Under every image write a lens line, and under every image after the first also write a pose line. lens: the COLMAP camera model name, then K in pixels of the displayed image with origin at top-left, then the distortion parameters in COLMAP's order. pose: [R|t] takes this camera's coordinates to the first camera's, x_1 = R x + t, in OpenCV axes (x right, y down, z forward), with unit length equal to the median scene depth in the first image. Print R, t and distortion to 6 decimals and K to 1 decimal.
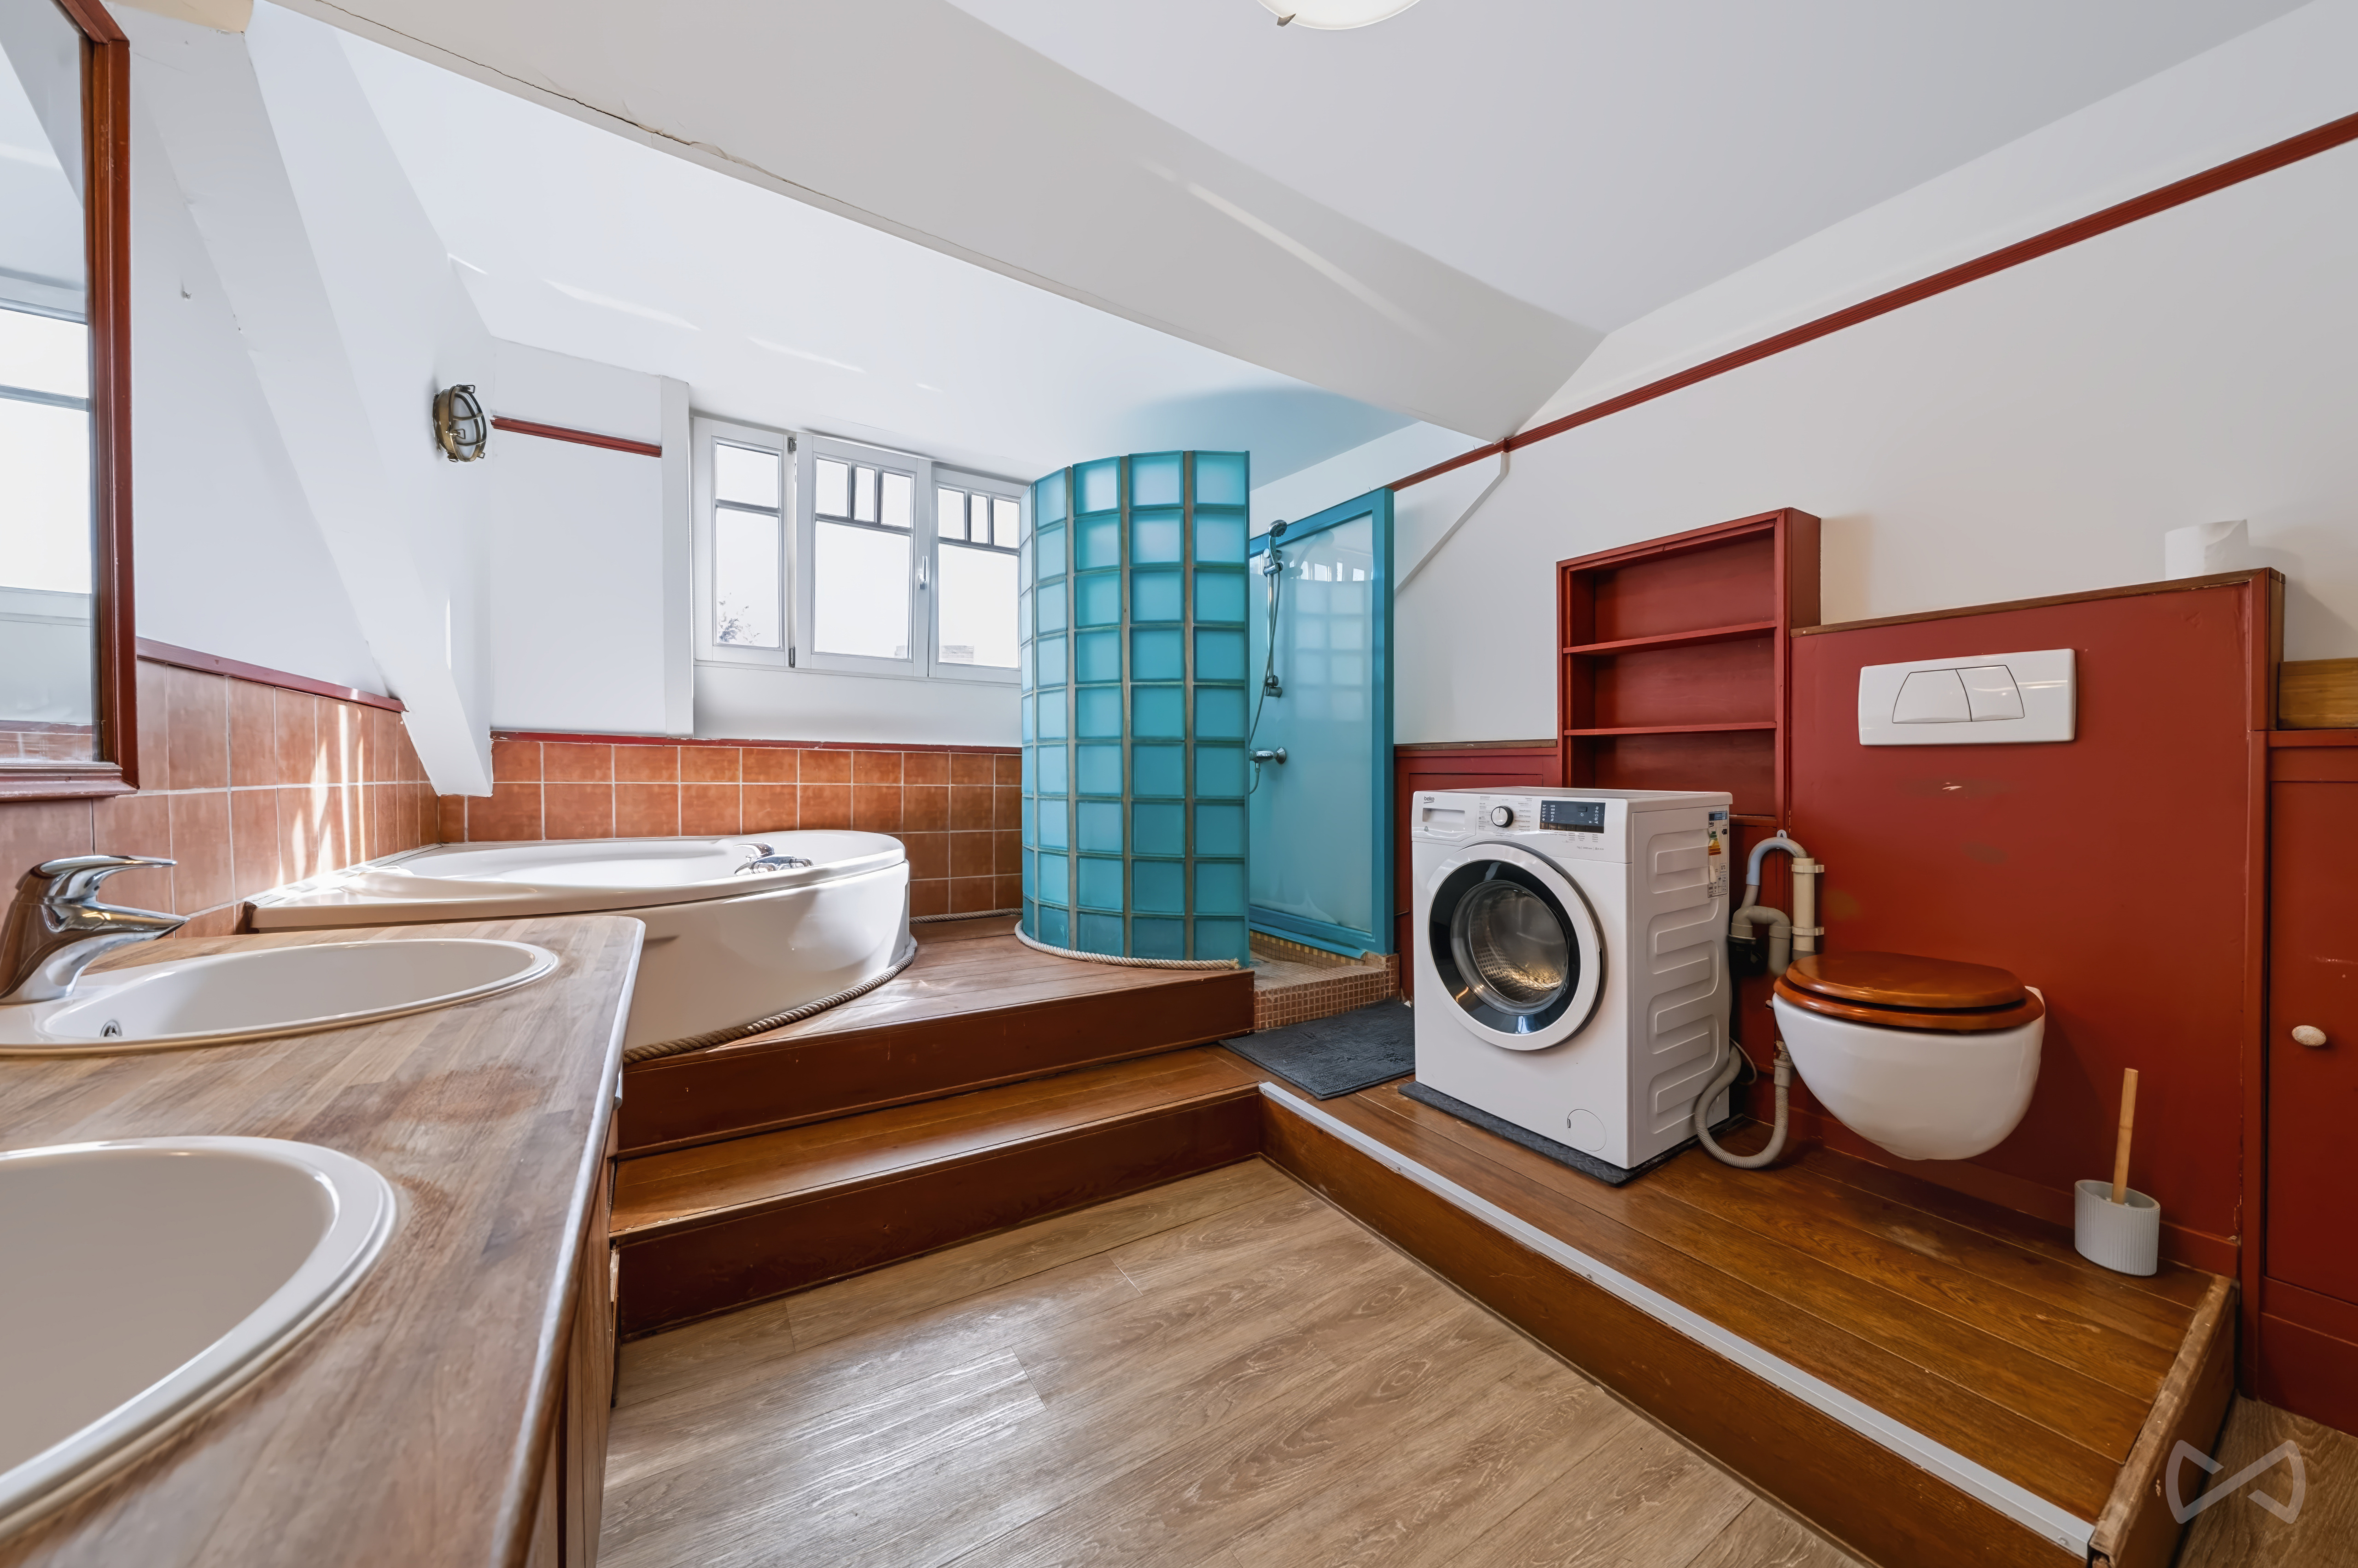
lens RADIAL K [[813.7, 0, 1183.7], [0, 813.7, 788.1], [0, 0, 1]] dist [-0.005730, -0.000194]
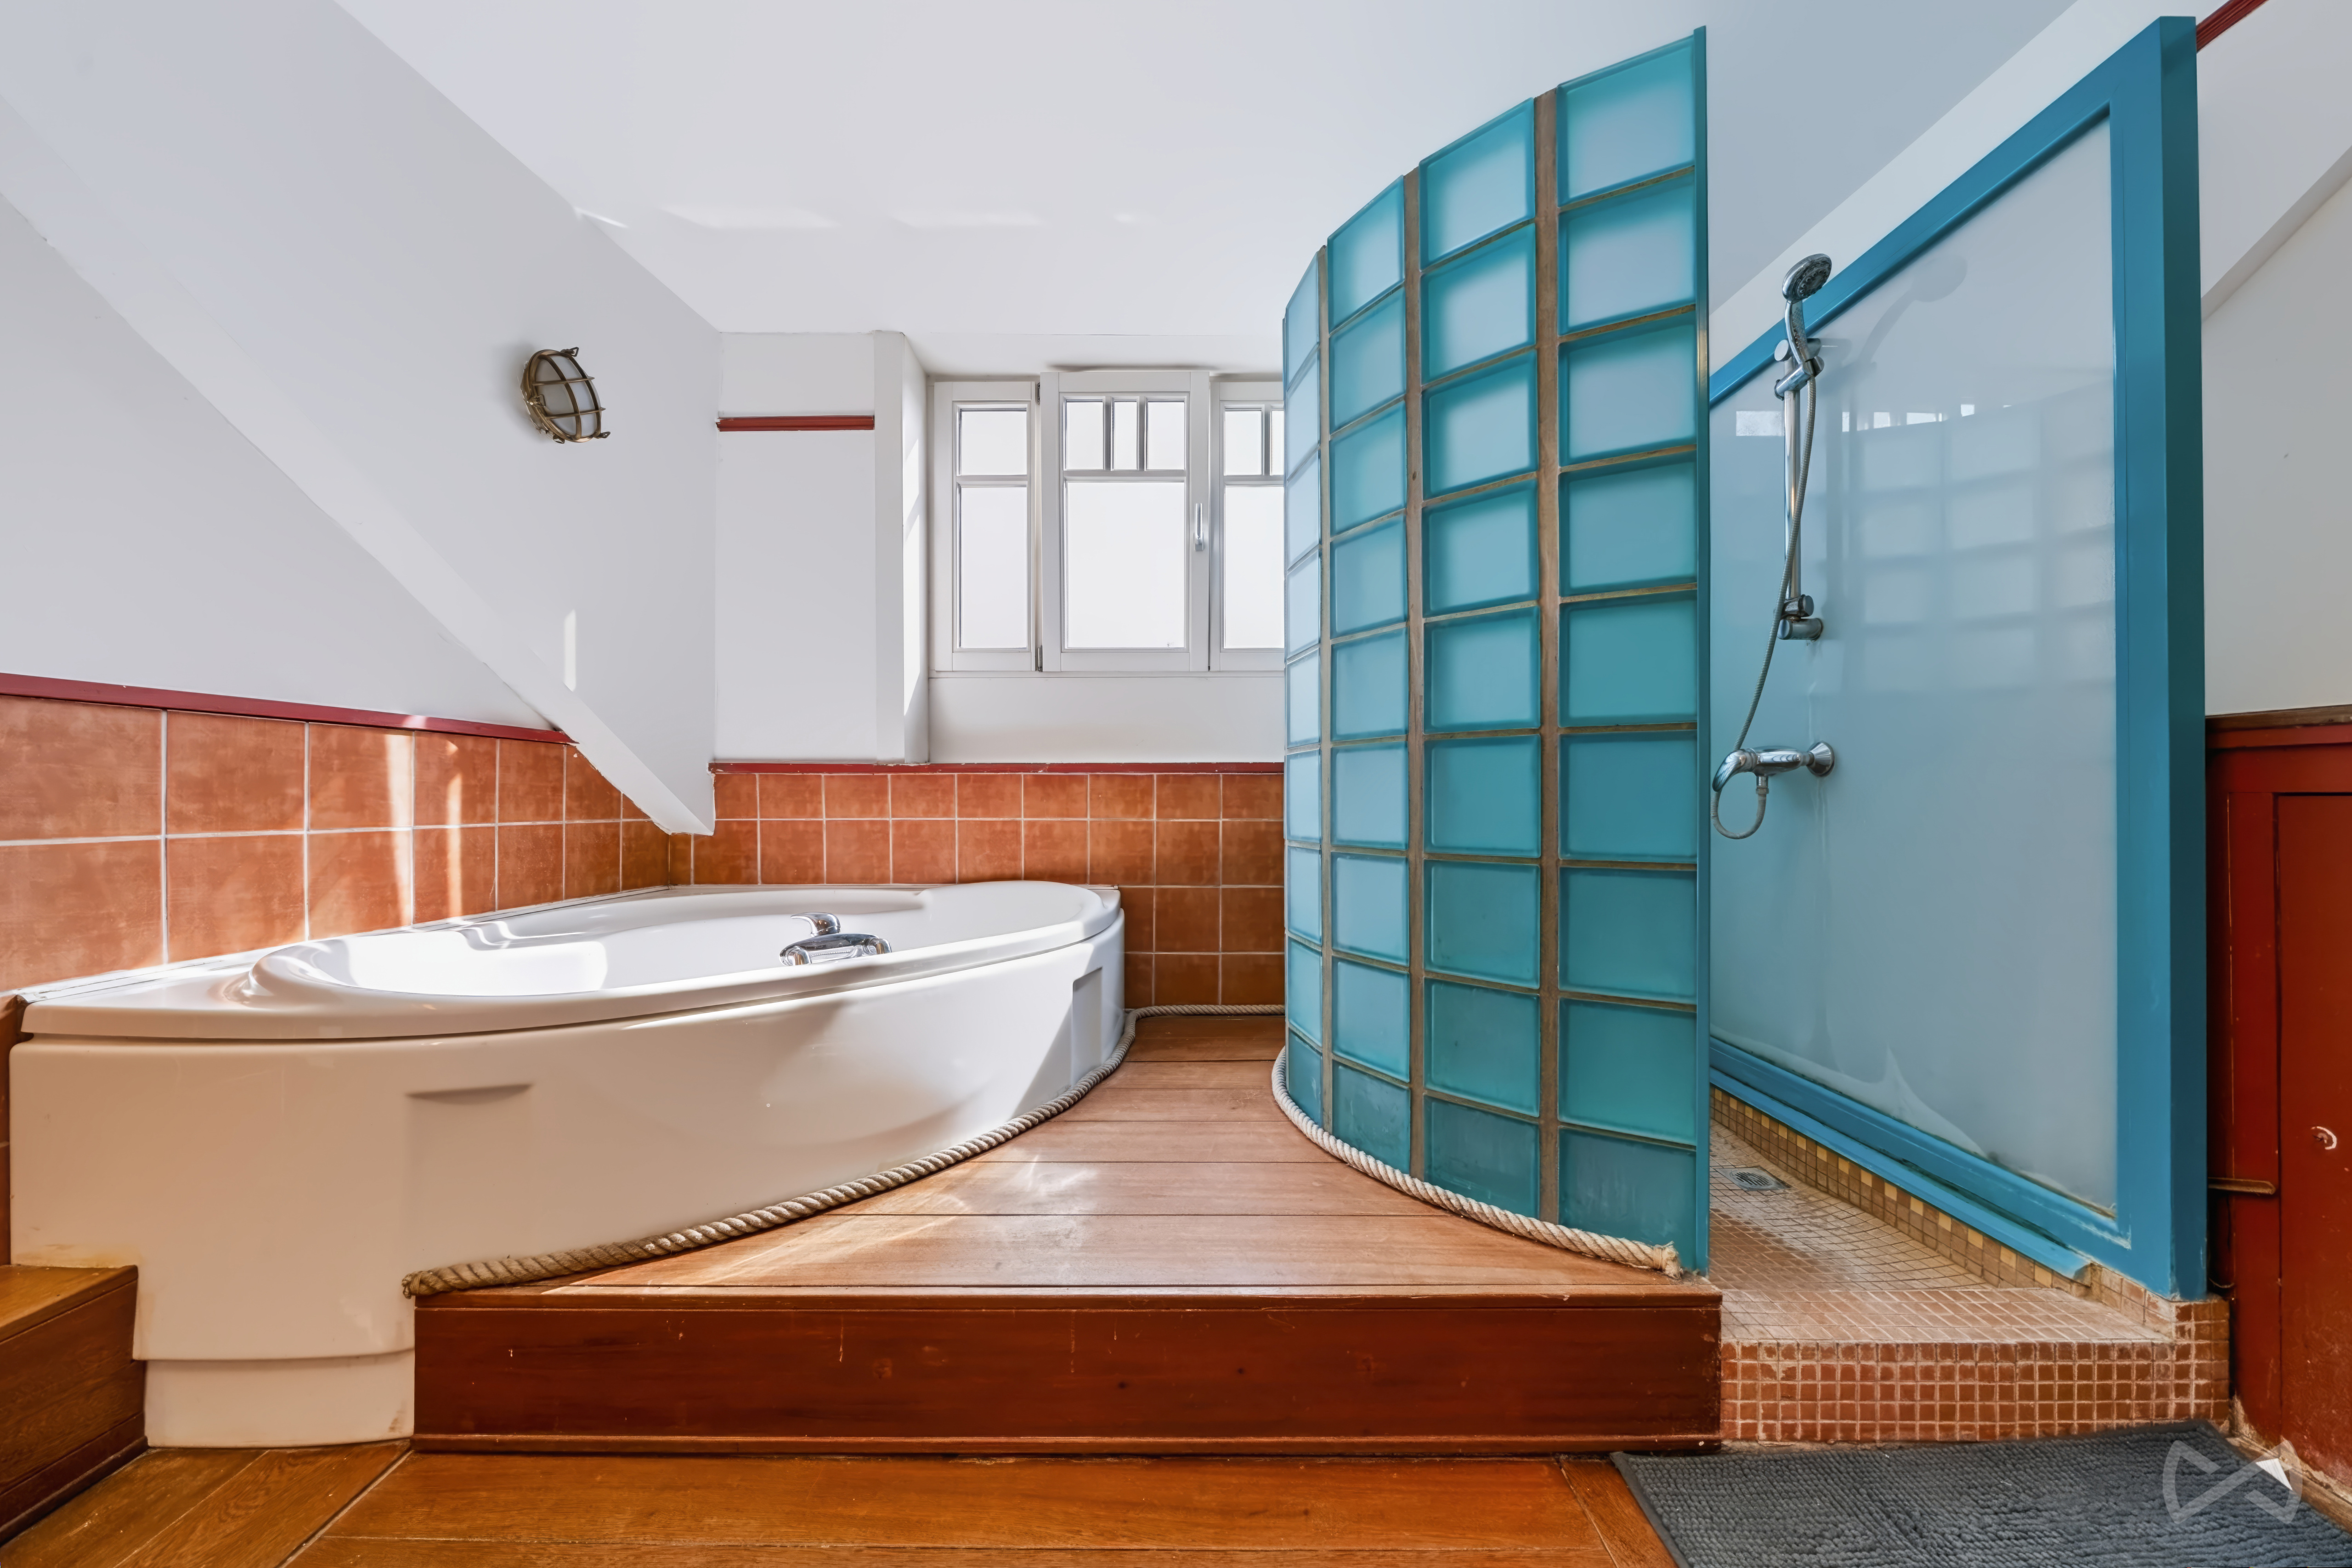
lens RADIAL K [[811.7, 0, 1178.2], [0, 811.7, 812.6], [0, 0, 1]] dist [-0.005730, -0.000194]
pose [[0.841846, -0.002325, -0.539712, 0.069108], [0.003290, 0.999994, 0.000824, -0.012689], [0.539707, -0.002470, 0.841849, 0.469715]]
